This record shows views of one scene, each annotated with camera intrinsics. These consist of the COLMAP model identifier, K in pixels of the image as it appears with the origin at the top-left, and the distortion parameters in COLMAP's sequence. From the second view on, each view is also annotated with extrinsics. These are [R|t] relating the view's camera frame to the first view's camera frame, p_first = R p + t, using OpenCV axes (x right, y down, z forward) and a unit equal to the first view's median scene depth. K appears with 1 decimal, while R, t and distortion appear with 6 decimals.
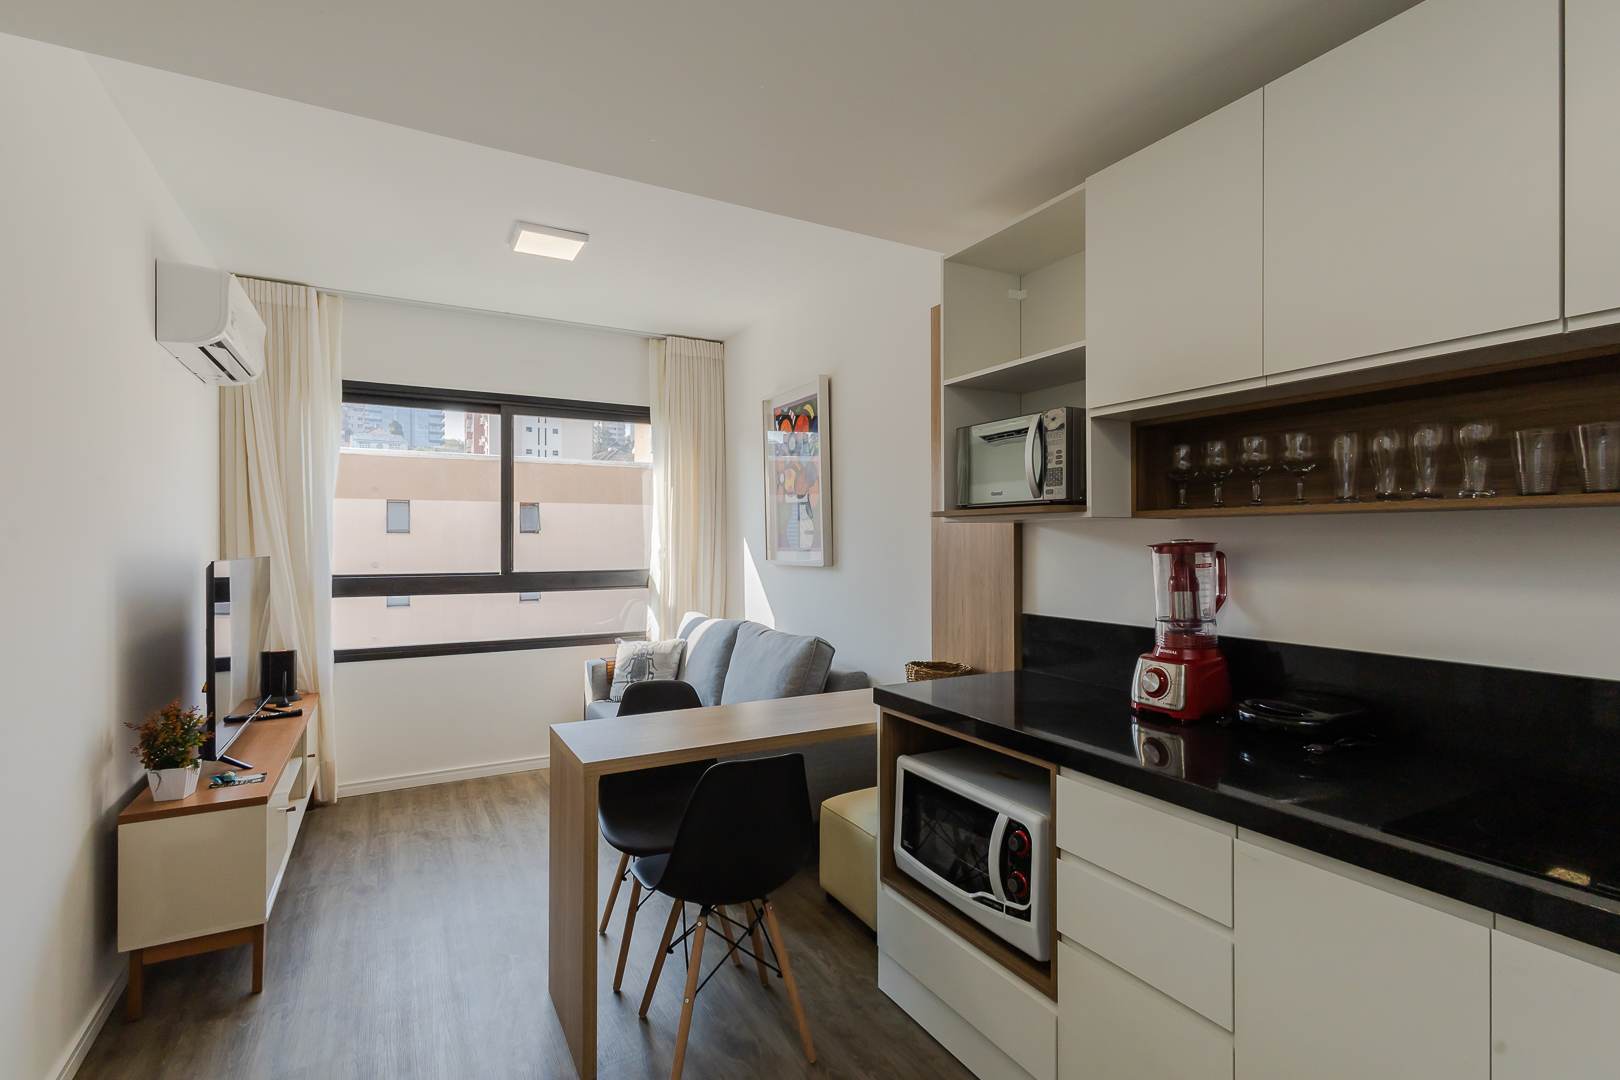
lens RADIAL K [[756.2, 0, 821.2], [0, 756.2, 537.8], [0, 0, 1]] dist [-0.002042, 0.000111]
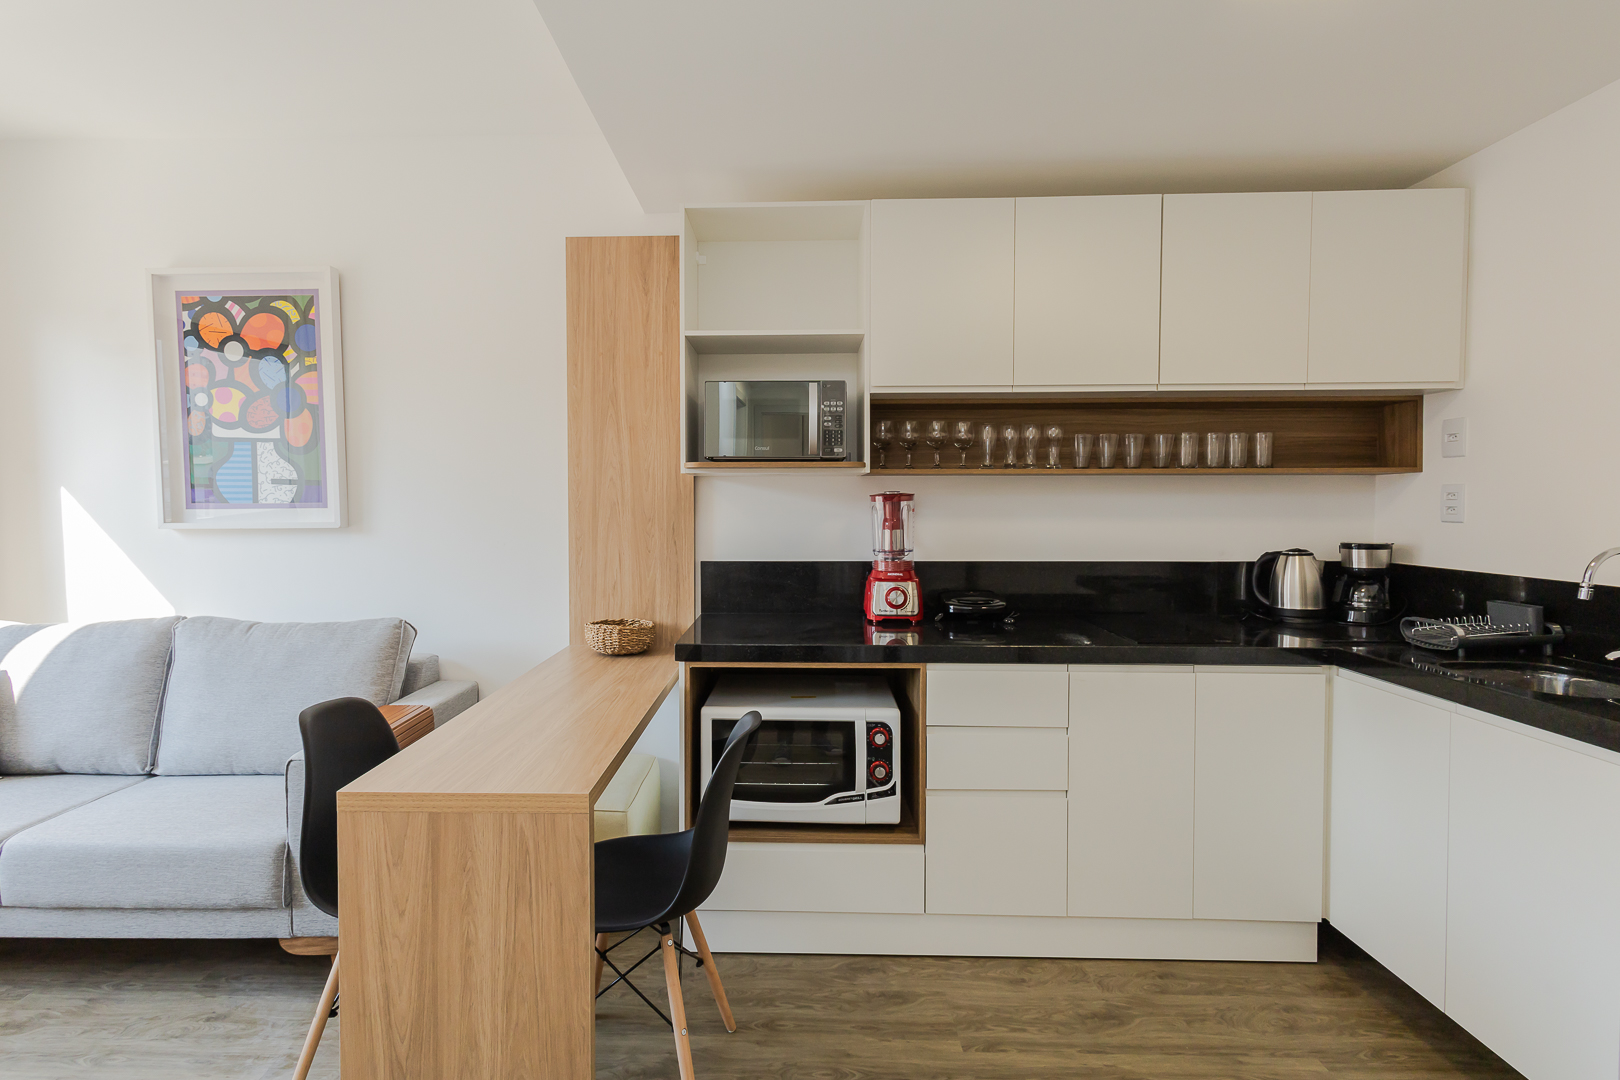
lens RADIAL K [[770.7, 0, 764.7], [0, 770.7, 527.0], [0, 0, 1]] dist [0.004768, 0.000094]
pose [[0.521278, -0.028146, 0.852923, -0.404271], [-0.002014, 0.999413, 0.034211, 0.009419], [-0.853385, -0.019551, 0.520915, 0.234120]]
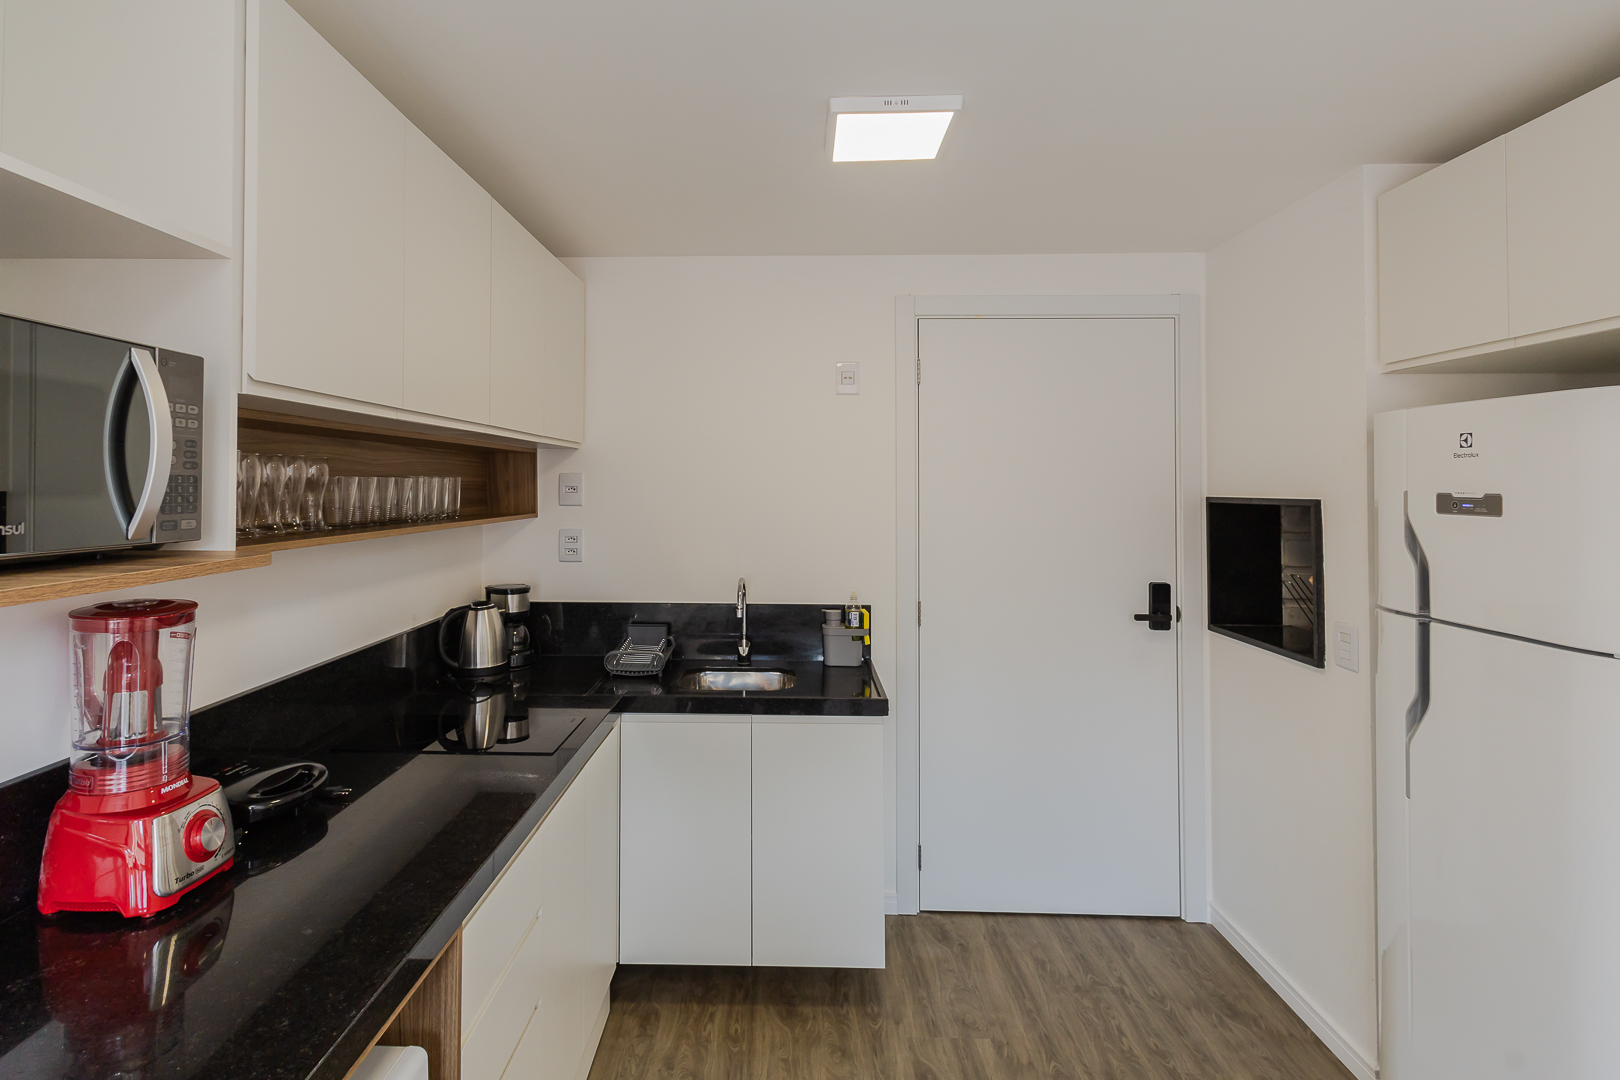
lens RADIAL K [[808.3, 0, 769.6], [0, 808.3, 467.6], [0, 0, 1]] dist [0.001570, 0.000200]
pose [[-0.856000, 0.012349, 0.516828, -0.140857], [-0.000375, 0.999700, -0.024508, -0.043548], [-0.516975, -0.021173, -0.855739, 0.636901]]
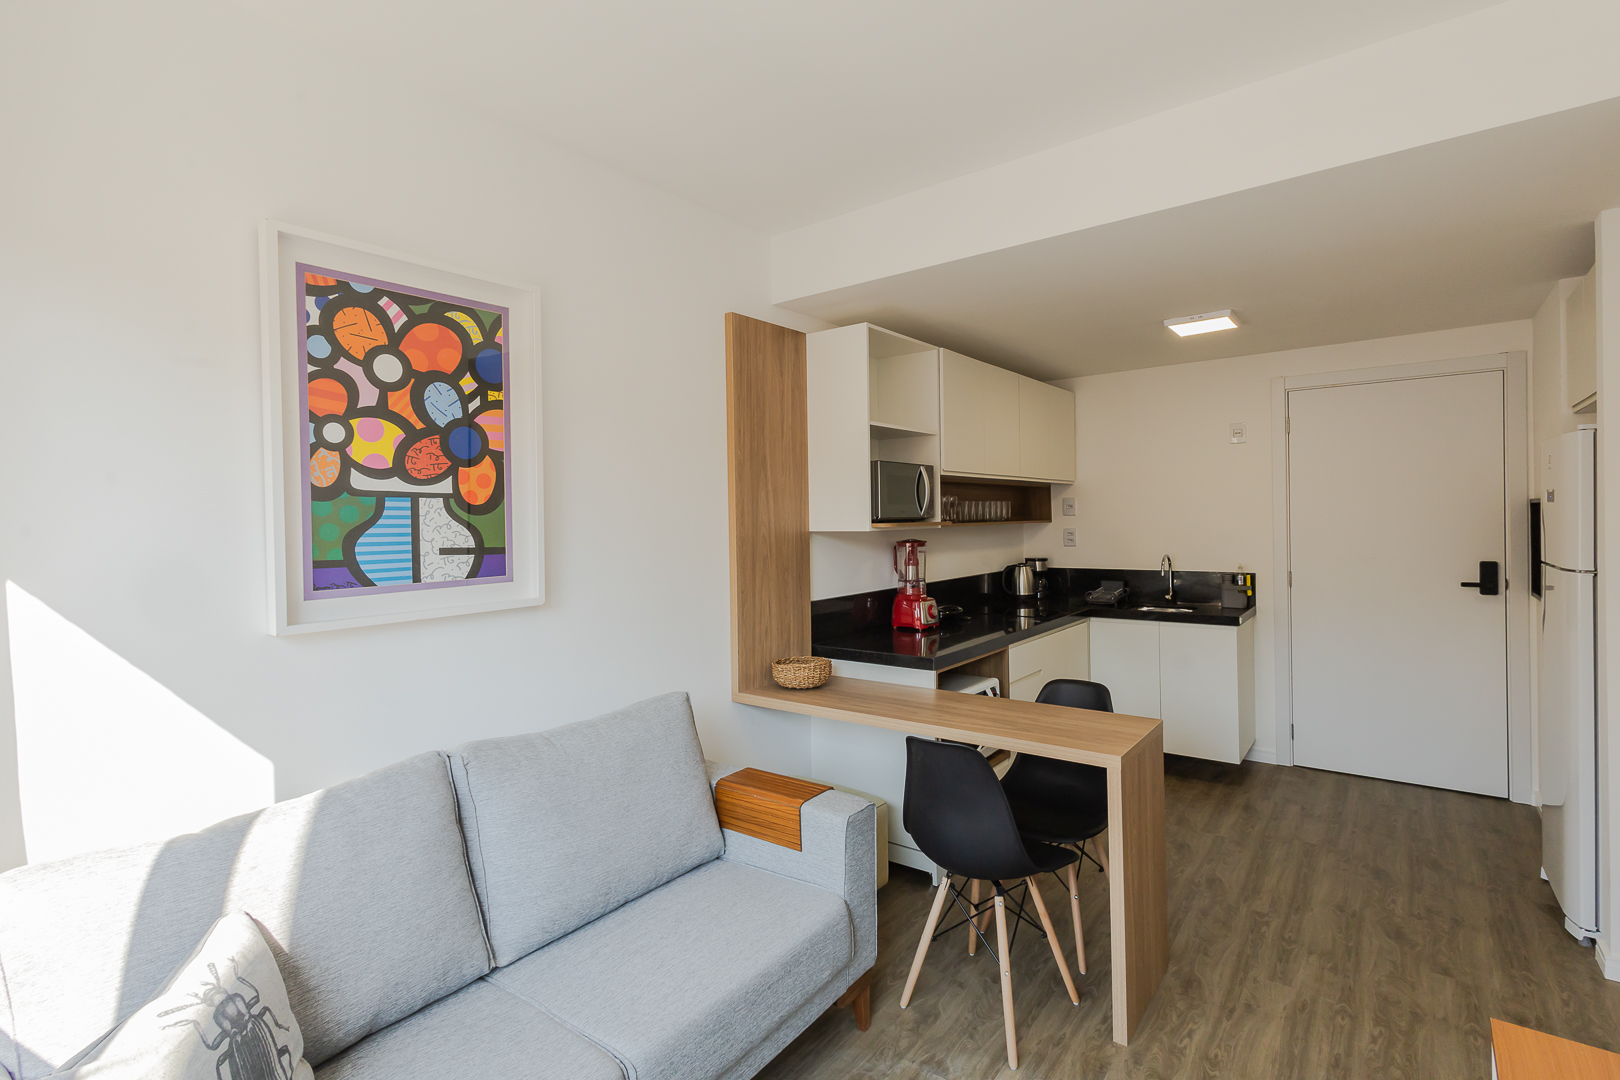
lens RADIAL K [[756.2, 0, 821.2], [0, 756.2, 537.8], [0, 0, 1]] dist [-0.002042, 0.000111]
pose [[-0.388648, -0.011778, 0.921311, -0.611195], [0.018463, 0.999618, 0.020567, -0.023130], [-0.921201, 0.025003, -0.388282, 0.975220]]
